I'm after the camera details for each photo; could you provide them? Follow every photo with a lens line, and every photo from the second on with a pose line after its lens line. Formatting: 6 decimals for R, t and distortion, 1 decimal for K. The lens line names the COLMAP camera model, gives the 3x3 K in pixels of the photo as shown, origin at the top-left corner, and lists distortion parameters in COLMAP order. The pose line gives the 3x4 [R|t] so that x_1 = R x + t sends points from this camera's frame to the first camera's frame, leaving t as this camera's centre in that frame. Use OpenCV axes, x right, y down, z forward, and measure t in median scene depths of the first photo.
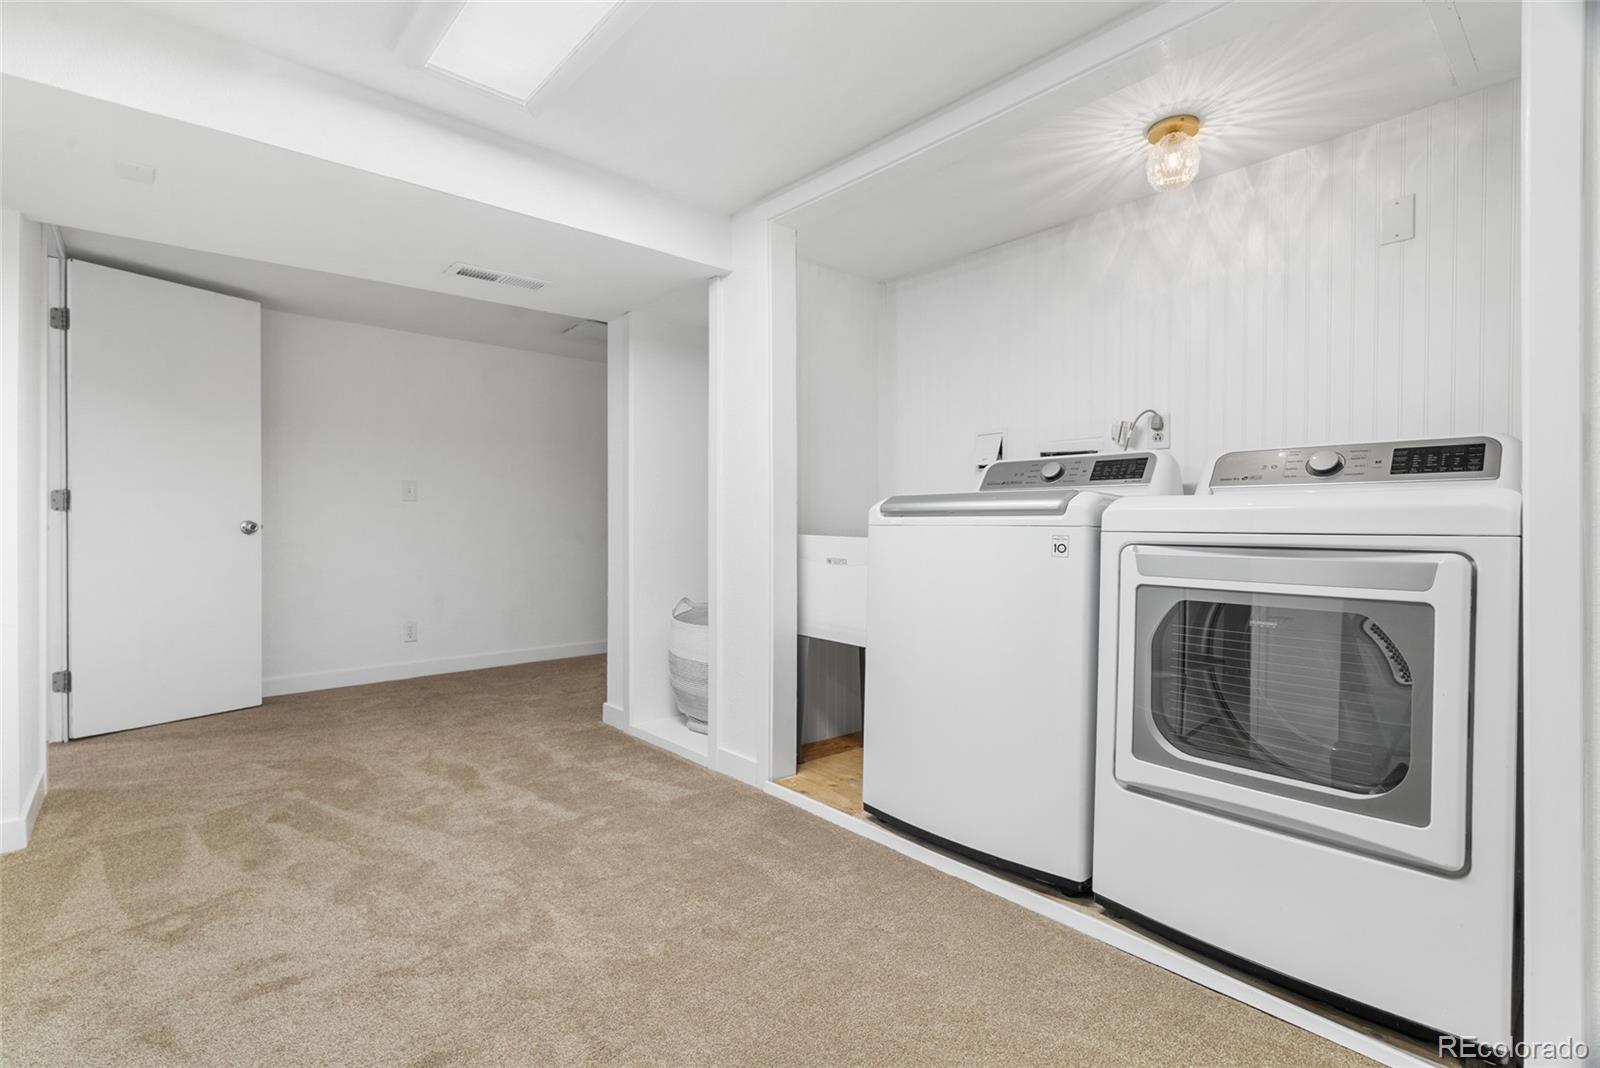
lens RADIAL K [[714.3, 0, 800.0], [0, 714.3, 534.0], [0, 0, 1]] dist [-0.000251, -0.000106]
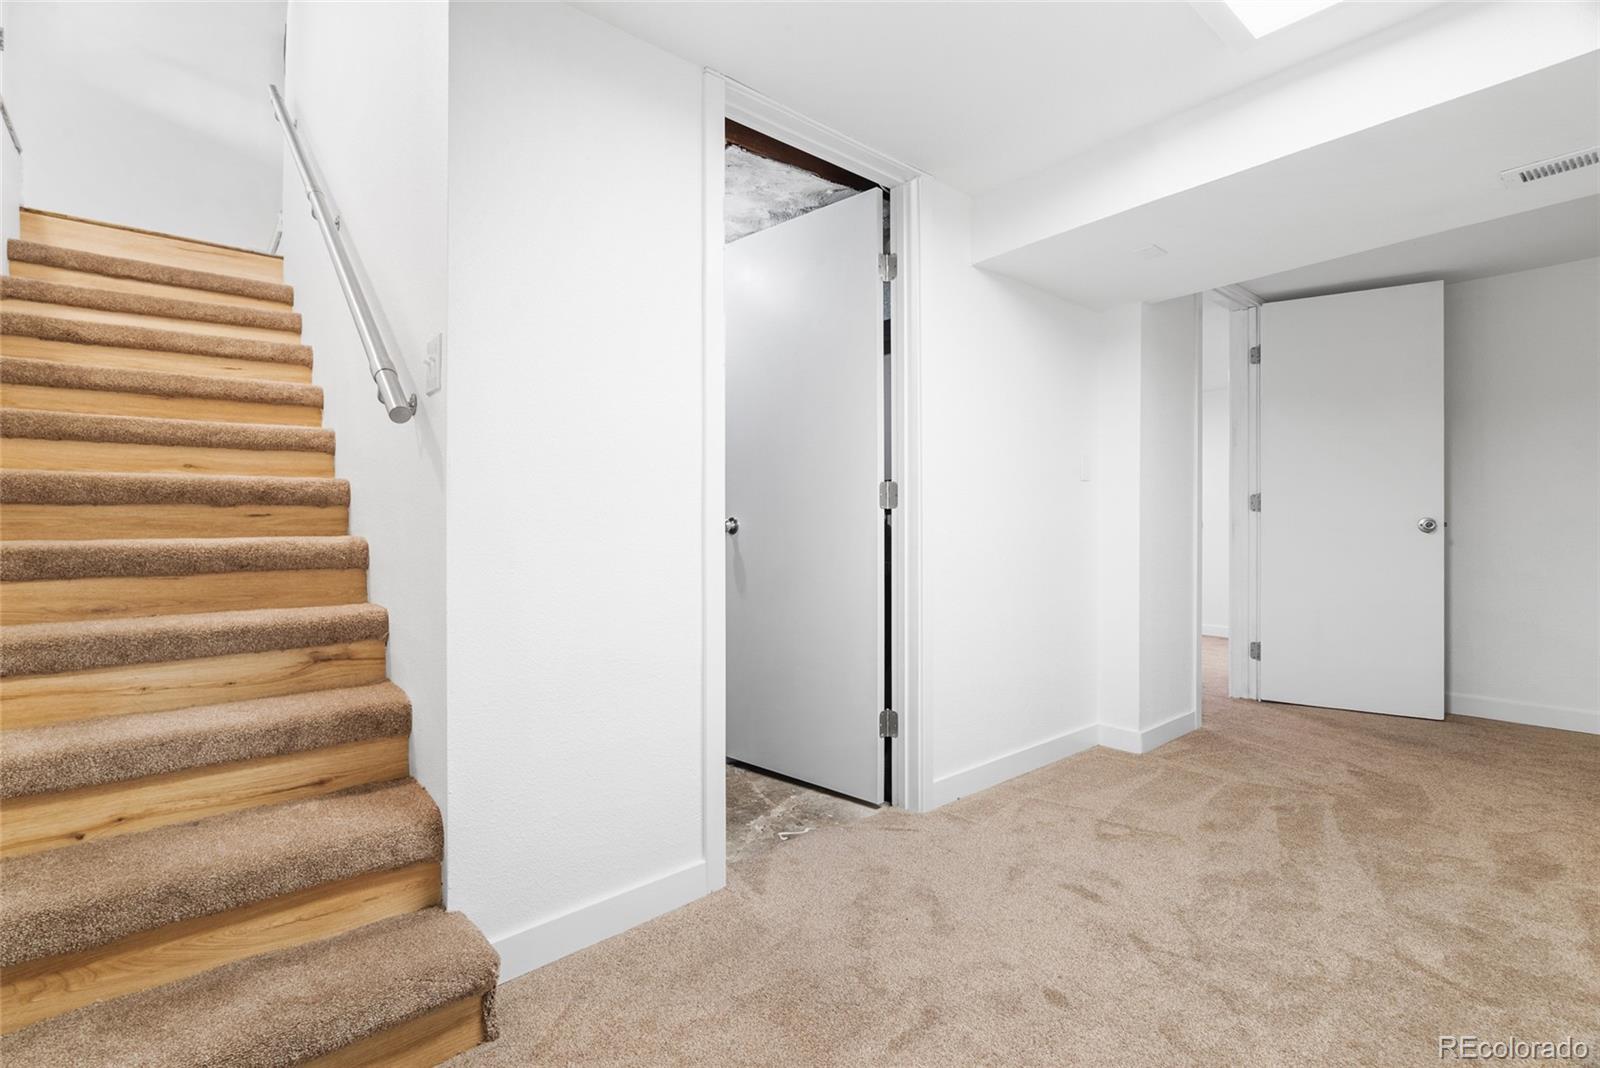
lens RADIAL K [[757.6, 0, 800.2], [0, 757.6, 516.9], [0, 0, 1]] dist [0.000126, 0.000183]
pose [[-0.027317, -0.007085, -0.999602, 0.378414], [-0.009103, 0.999935, -0.006838, -0.008621], [0.999585, 0.008912, -0.027380, 0.328794]]
